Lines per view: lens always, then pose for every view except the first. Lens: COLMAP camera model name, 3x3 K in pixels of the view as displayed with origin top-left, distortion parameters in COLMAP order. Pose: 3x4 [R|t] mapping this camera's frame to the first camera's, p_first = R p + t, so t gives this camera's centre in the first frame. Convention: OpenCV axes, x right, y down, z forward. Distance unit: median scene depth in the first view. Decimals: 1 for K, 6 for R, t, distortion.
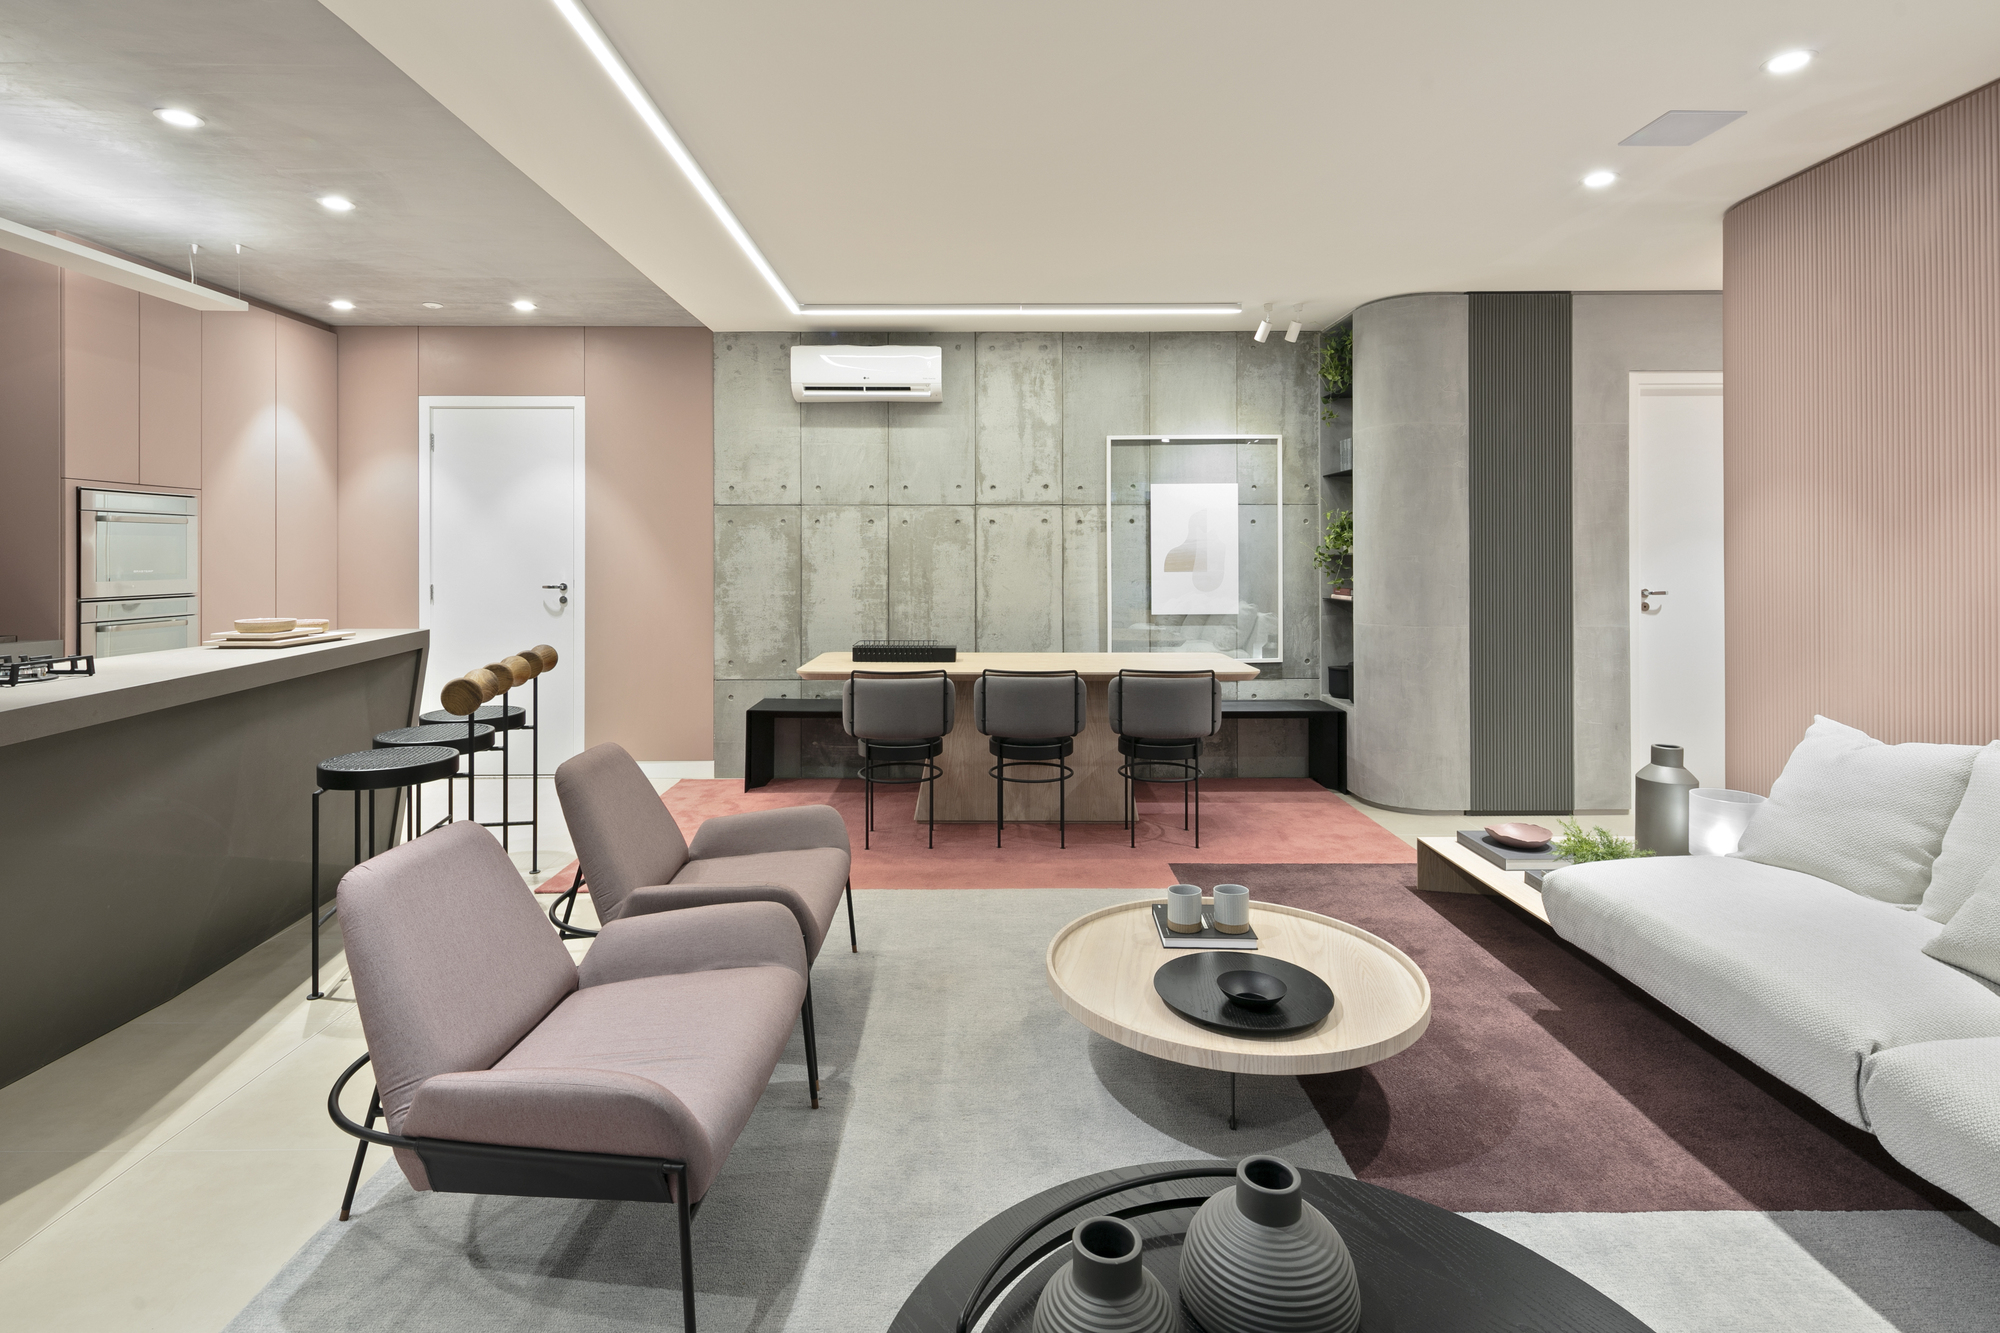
lens RADIAL K [[990.8, 0, 1012.7], [0, 990.8, 556.0], [0, 0, 1]] dist [0.002363, -0.002355]
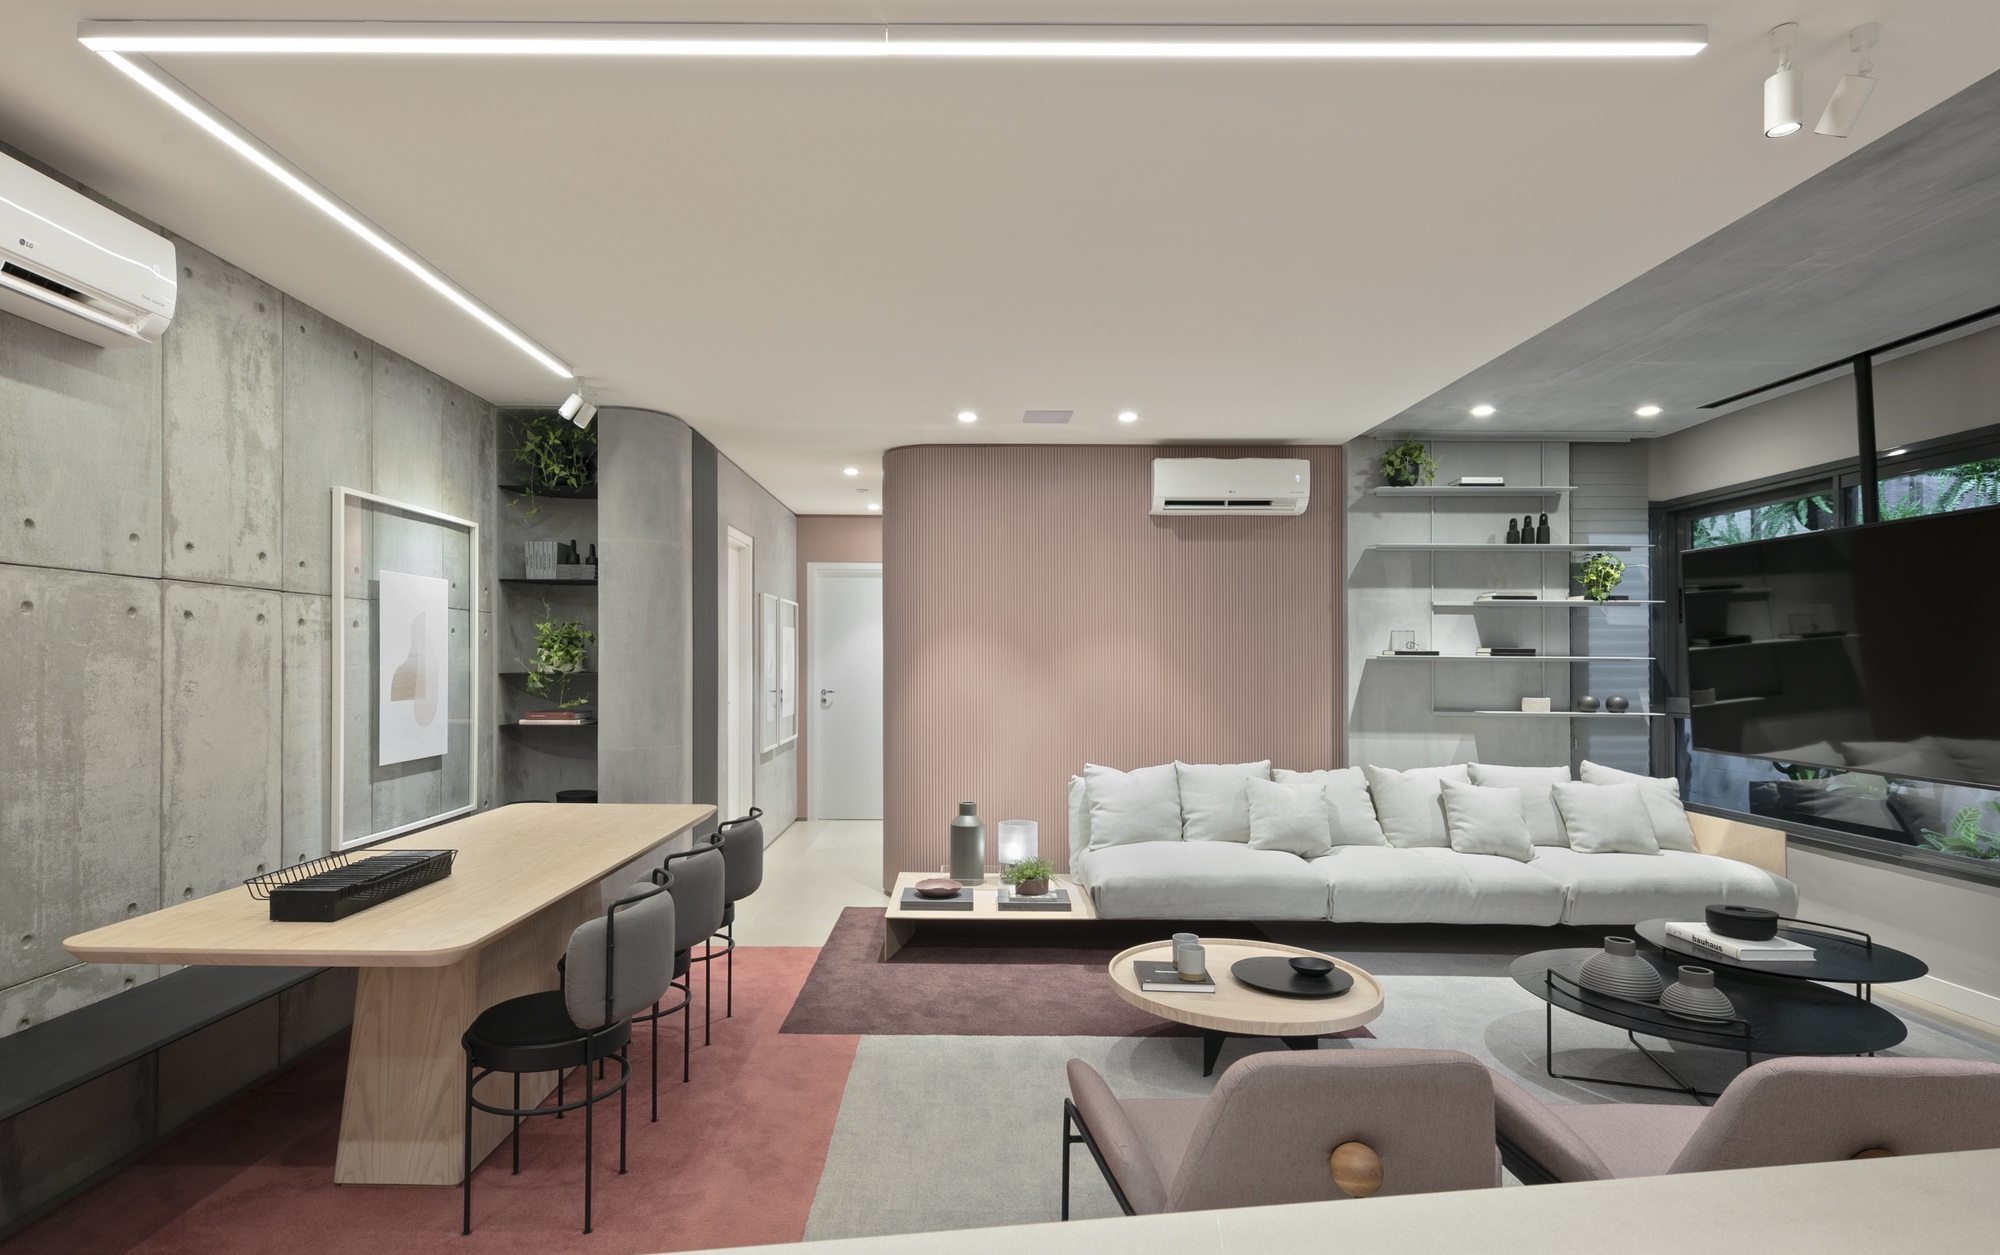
lens RADIAL K [[986.2, 0, 949.4], [0, 986.2, 665.2], [0, 0, 1]] dist [0.008090, -0.005858]
pose [[0.033487, -0.001766, 0.999438, -0.646858], [-0.006436, 0.999977, 0.001983, -0.015564], [-0.999418, -0.006499, 0.033475, 0.747059]]
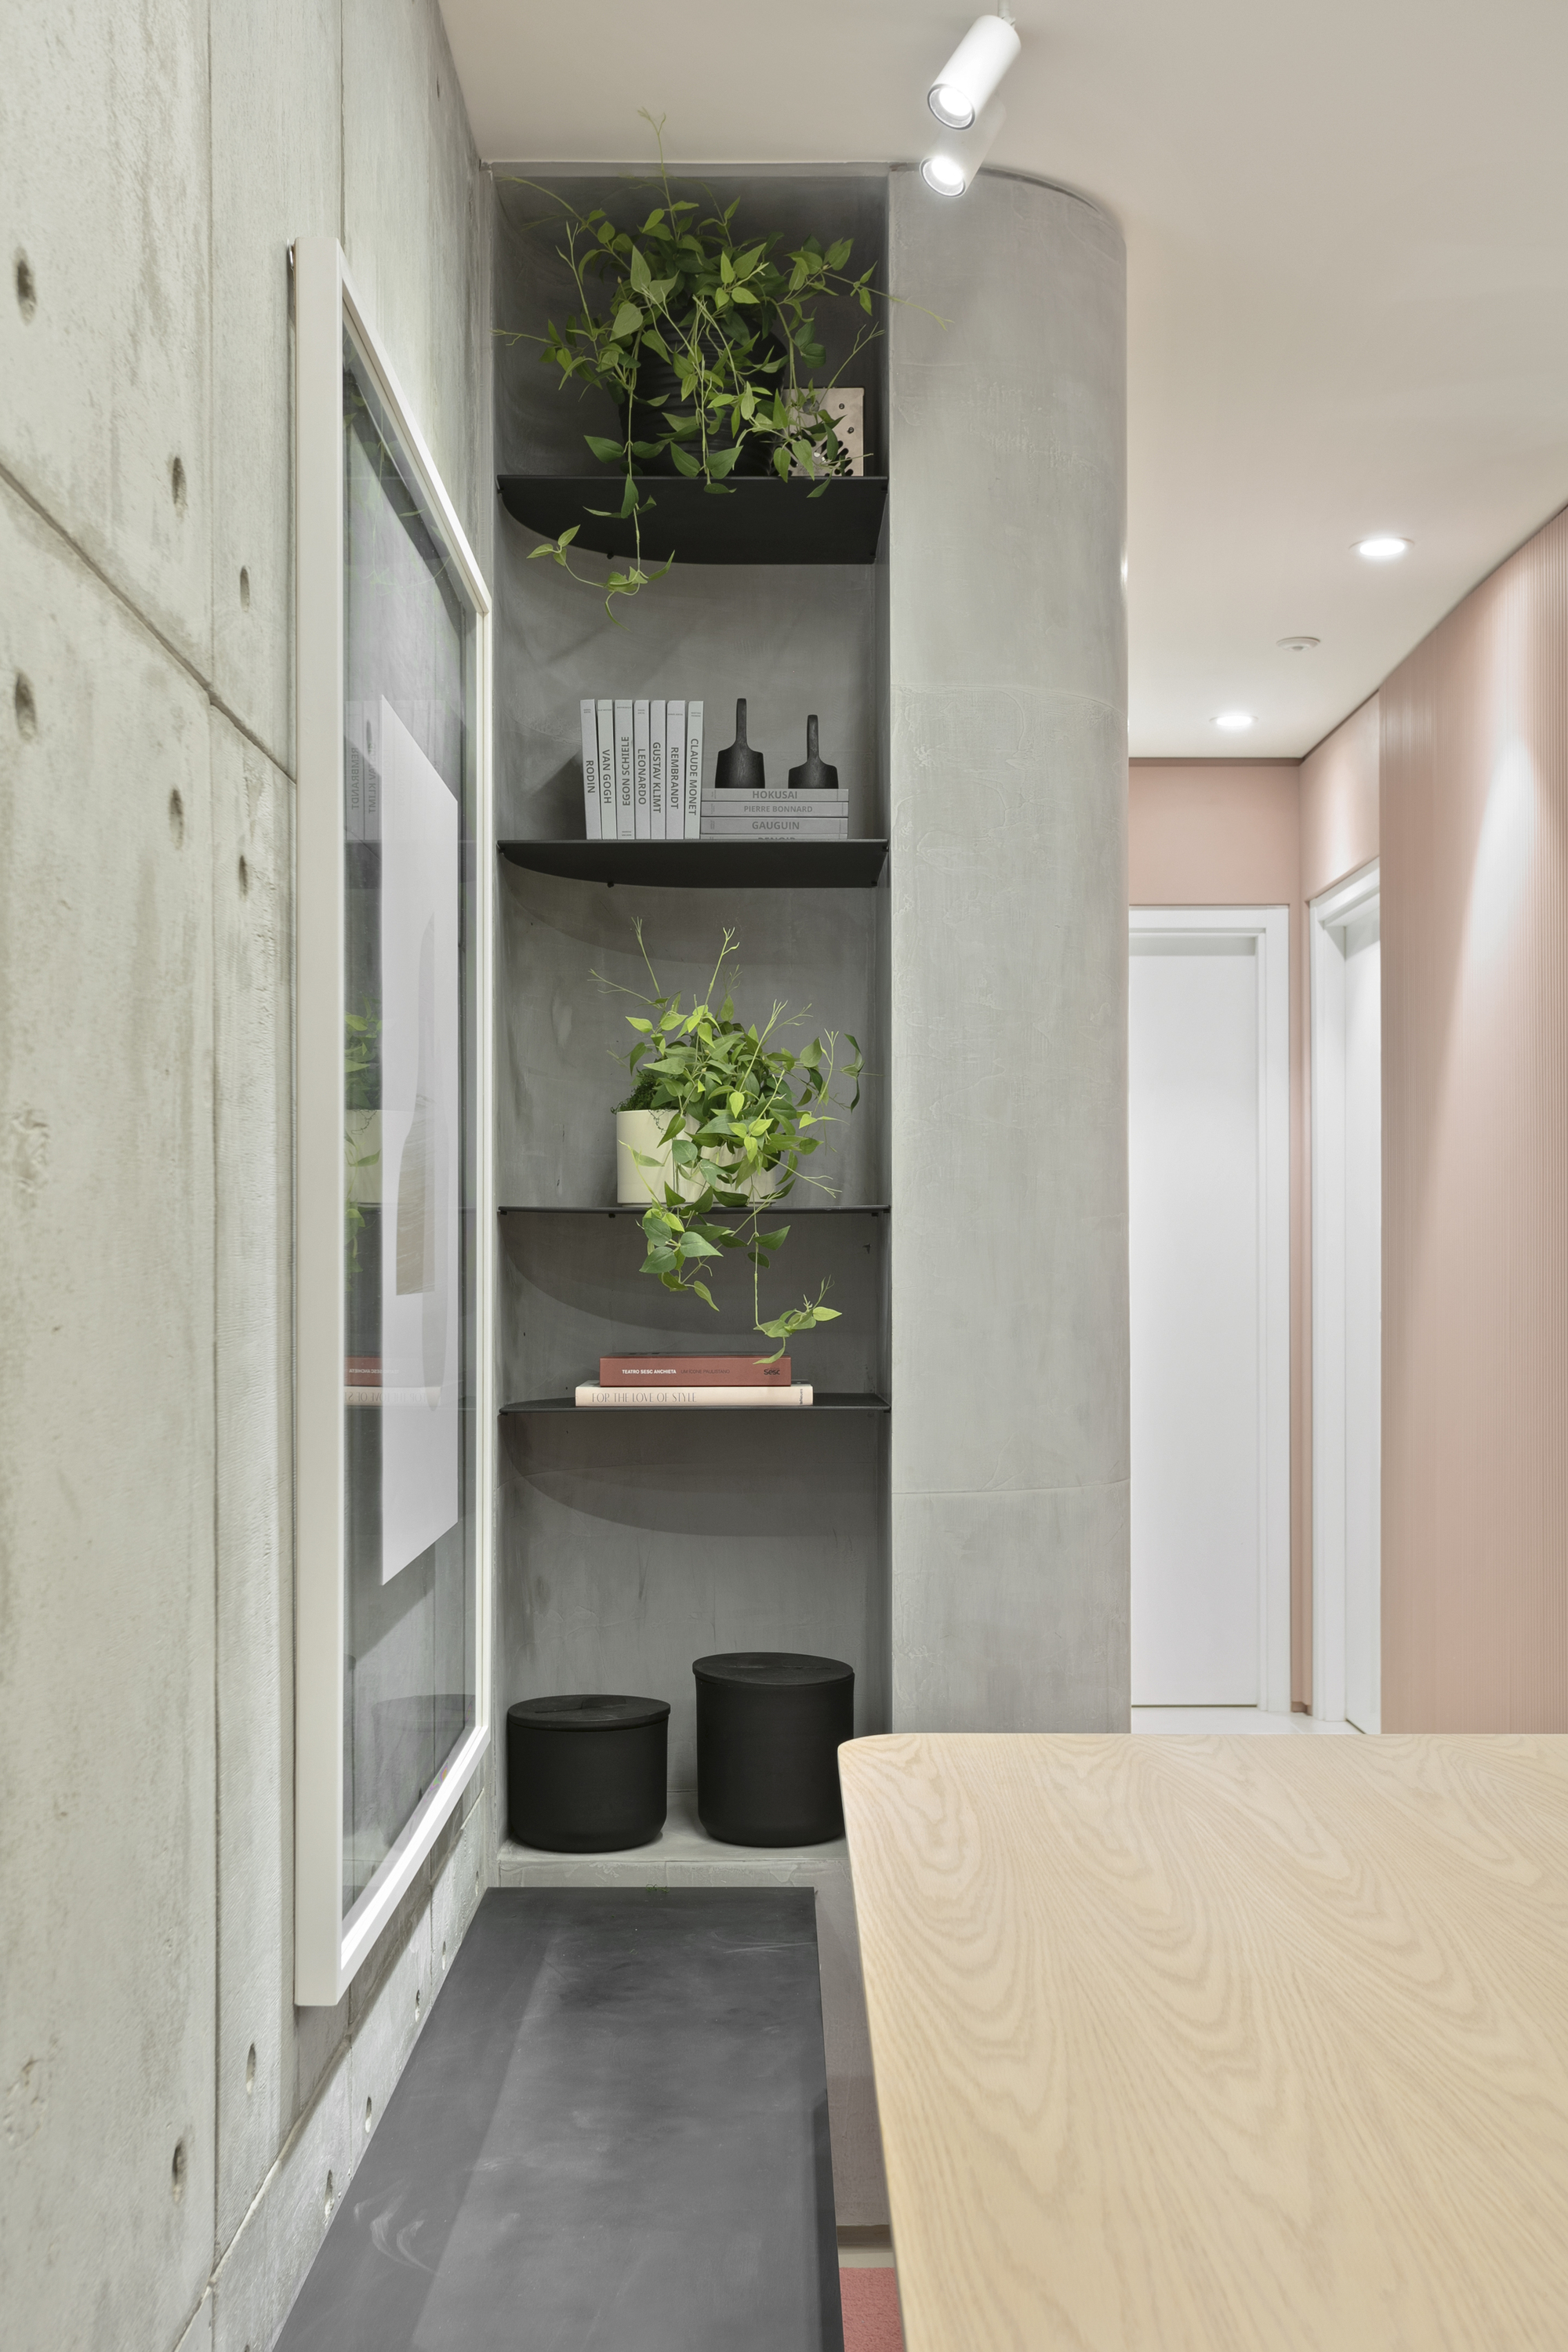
lens RADIAL K [[2455.7, 0, 756.3], [0, 2455.7, 1266.6], [0, 0, 1]] dist [0.013242, 0.000000]
pose [[0.030007, 0.002145, 0.999547, -0.282287], [0.002804, 0.999994, -0.002230, 0.016591], [-0.999546, 0.002869, 0.030001, 1.174639]]
